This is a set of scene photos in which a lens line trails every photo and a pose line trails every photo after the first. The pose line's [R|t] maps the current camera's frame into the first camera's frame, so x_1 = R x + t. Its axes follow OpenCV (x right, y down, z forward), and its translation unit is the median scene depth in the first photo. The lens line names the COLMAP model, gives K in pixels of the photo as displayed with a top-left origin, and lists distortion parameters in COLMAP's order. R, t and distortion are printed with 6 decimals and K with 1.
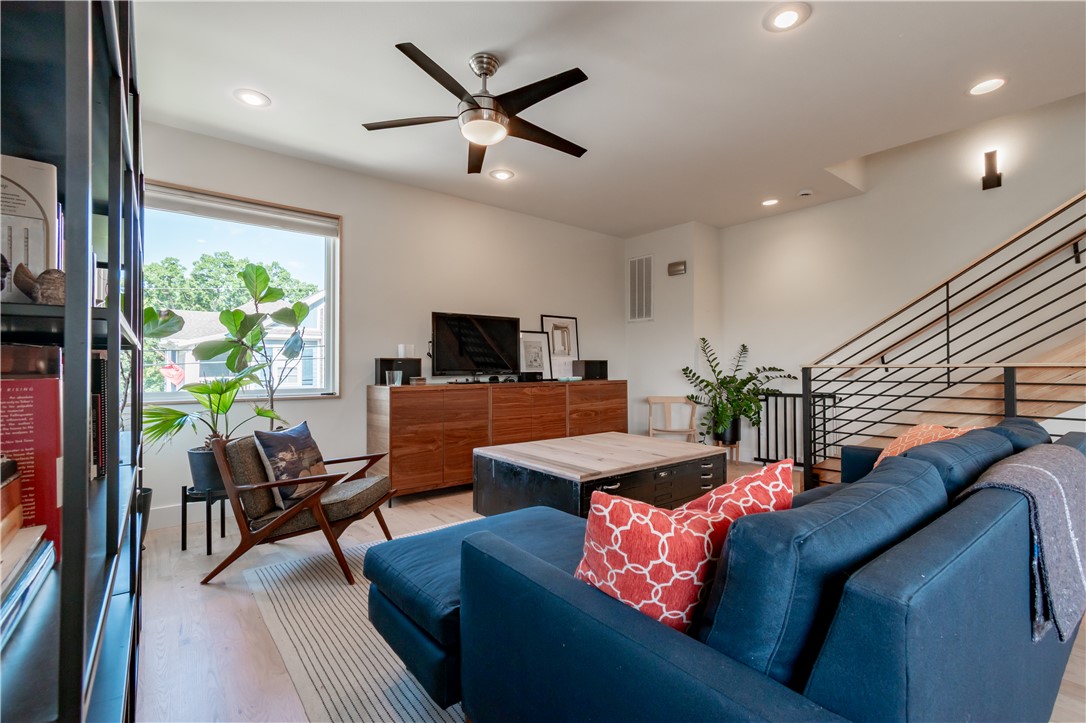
lens RADIAL K [[489.9, 0, 539.7], [0, 489.9, 366.3], [0, 0, 1]] dist [0.006907, -0.000937]
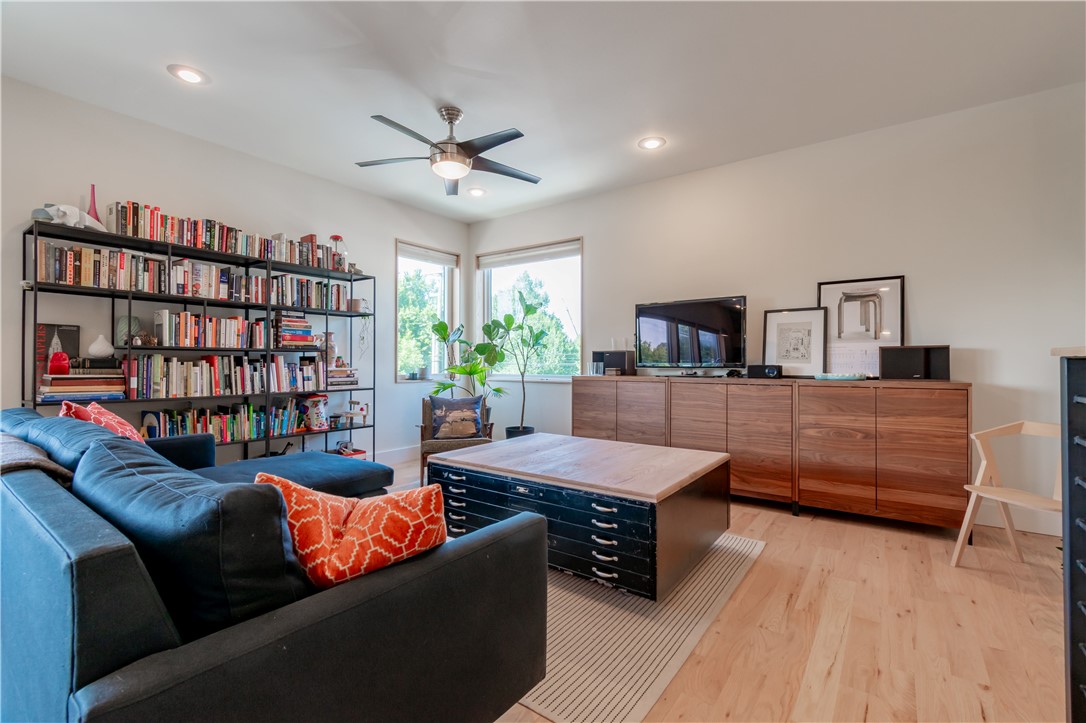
lens RADIAL K [[489.9, 0, 538.2], [0, 489.9, 362.8], [0, 0, 1]] dist [0.006907, -0.000937]
pose [[0.271548, 0.006449, -0.962403, 0.771832], [0.002013, 0.999972, 0.007268, 0.002608], [0.962423, -0.003911, 0.271528, 0.582439]]
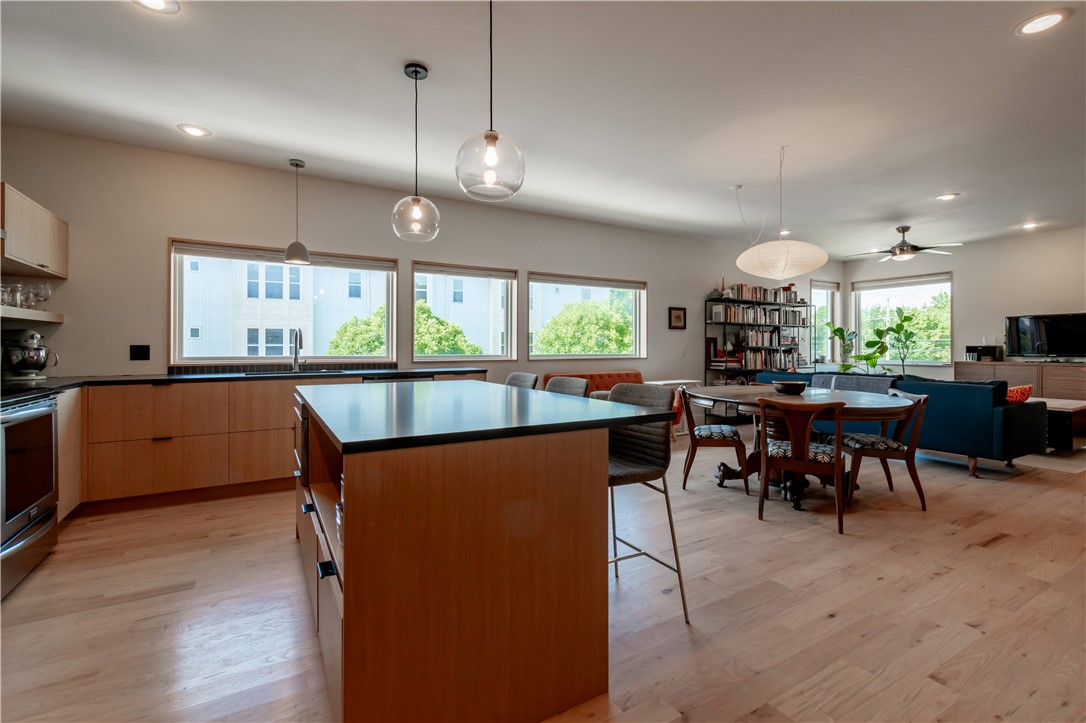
lens RADIAL K [[489.9, 0, 546.1], [0, 489.9, 344.8], [0, 0, 1]] dist [0.006907, -0.000937]
pose [[-0.126015, -0.003389, -0.992023, 1.708033], [0.005020, 0.999979, -0.004054, -0.022141], [0.992016, -0.005491, -0.125996, -0.308994]]
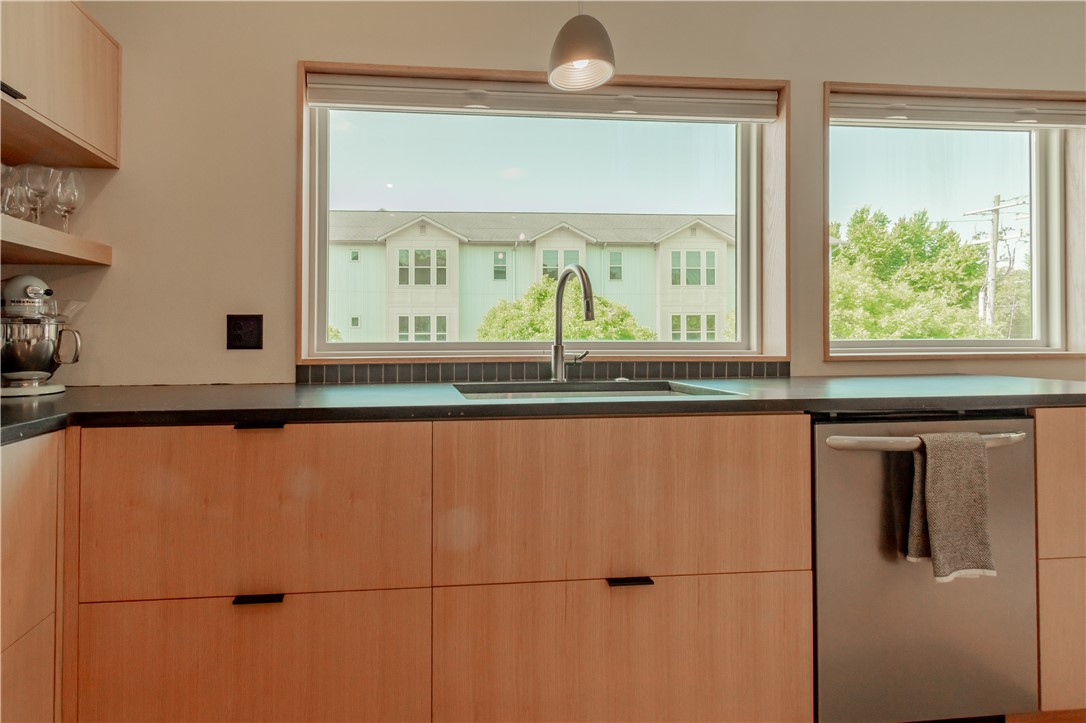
lens RADIAL K [[511.6, 0, 442.3], [0, 511.6, 329.9], [0, 0, 1]] dist [0.008876, -0.002887]
pose [[-0.551880, -0.006006, -0.833902, 1.119484], [0.009322, 0.999867, -0.013370, -0.008913], [0.833871, -0.015152, -0.551751, -0.840867]]
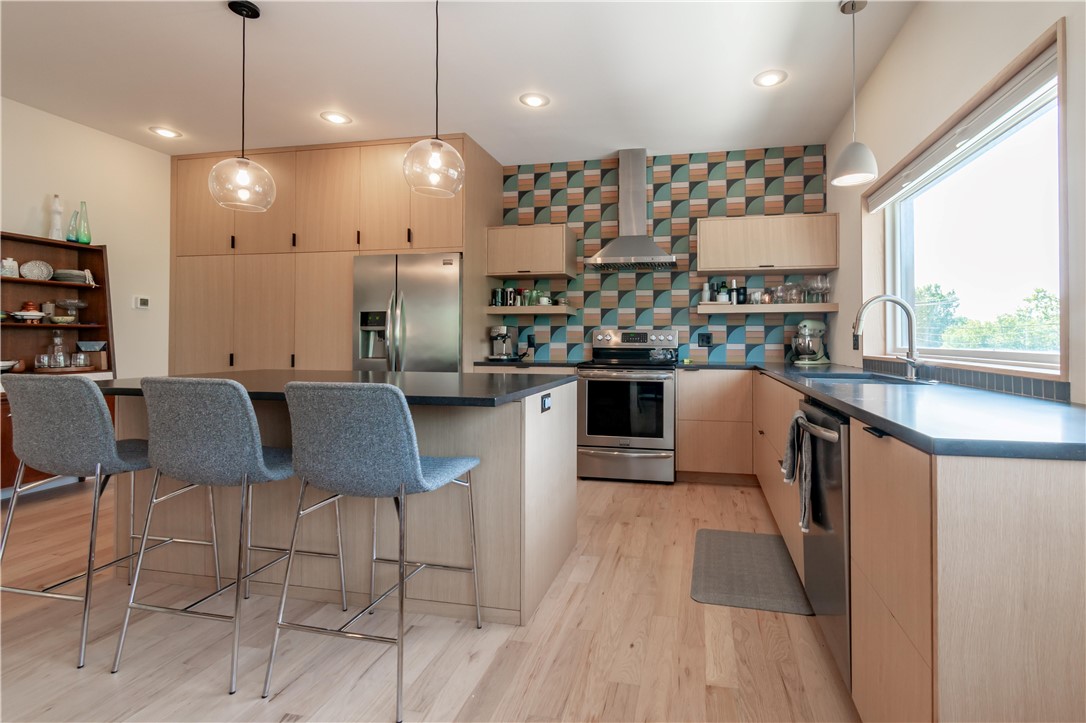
lens RADIAL K [[511.6, 0, 605.7], [0, 511.6, 329.8], [0, 0, 1]] dist [0.008876, -0.002887]
pose [[-0.661470, 0.016640, 0.749787, 0.475691], [-0.005853, 0.999609, -0.027349, -0.007642], [-0.749949, -0.022479, -0.661114, -0.337900]]
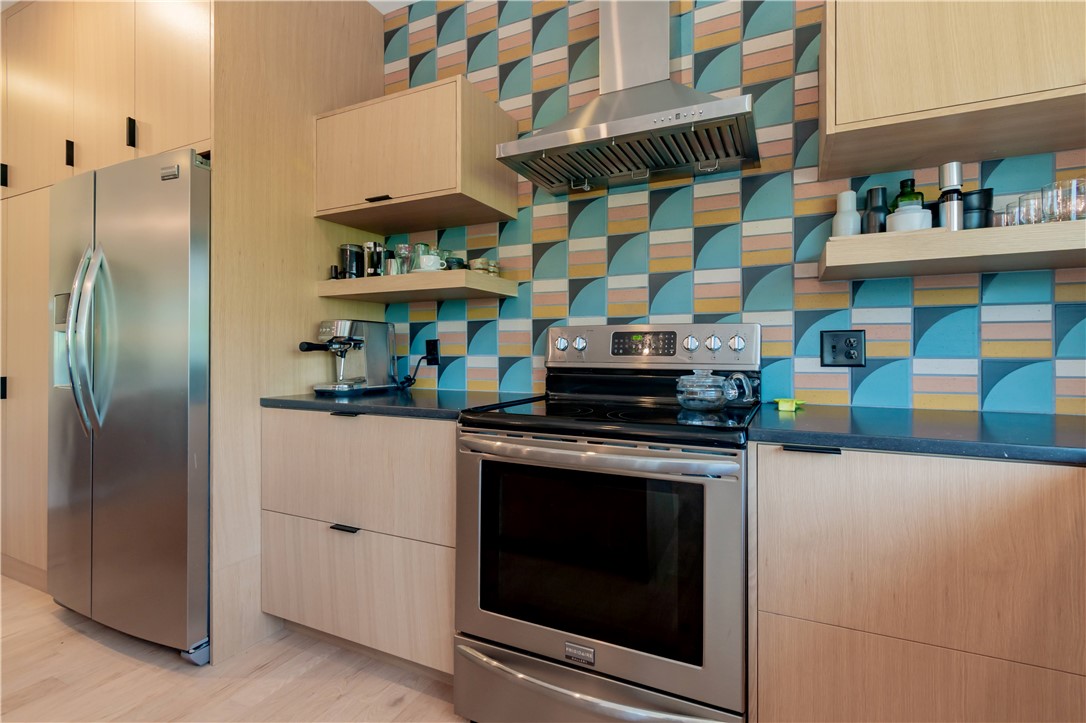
lens RADIAL K [[536.7, 0, 483.9], [0, 536.7, 349.9], [0, 0, 1]] dist [0.002946, 0.000212]
pose [[-0.398446, 0.011947, 0.917114, 0.883168], [-0.011675, 0.999768, -0.018096, -0.005118], [-0.917117, -0.017918, -0.398214, -0.796848]]
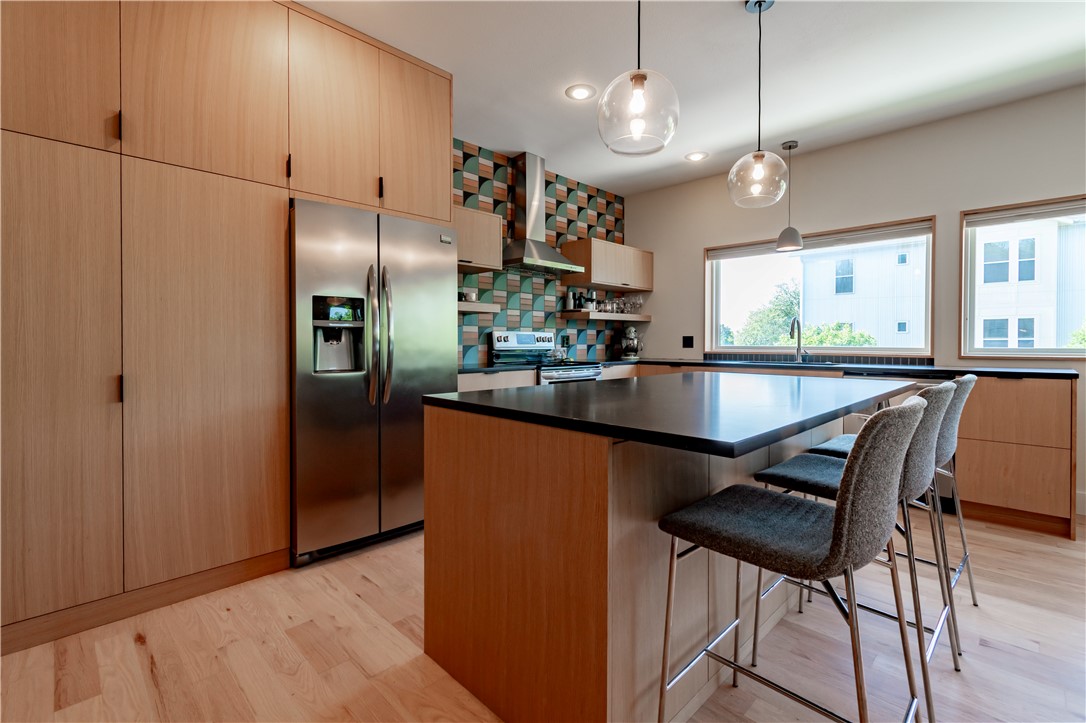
lens RADIAL K [[489.9, 0, 545.8], [0, 489.9, 346.6], [0, 0, 1]] dist [0.006907, -0.000937]
pose [[-0.992037, 0.002910, -0.125910, 1.365251], [0.002363, 0.999987, 0.004494, -0.009232], [0.125921, 0.004161, -0.992032, -0.025361]]
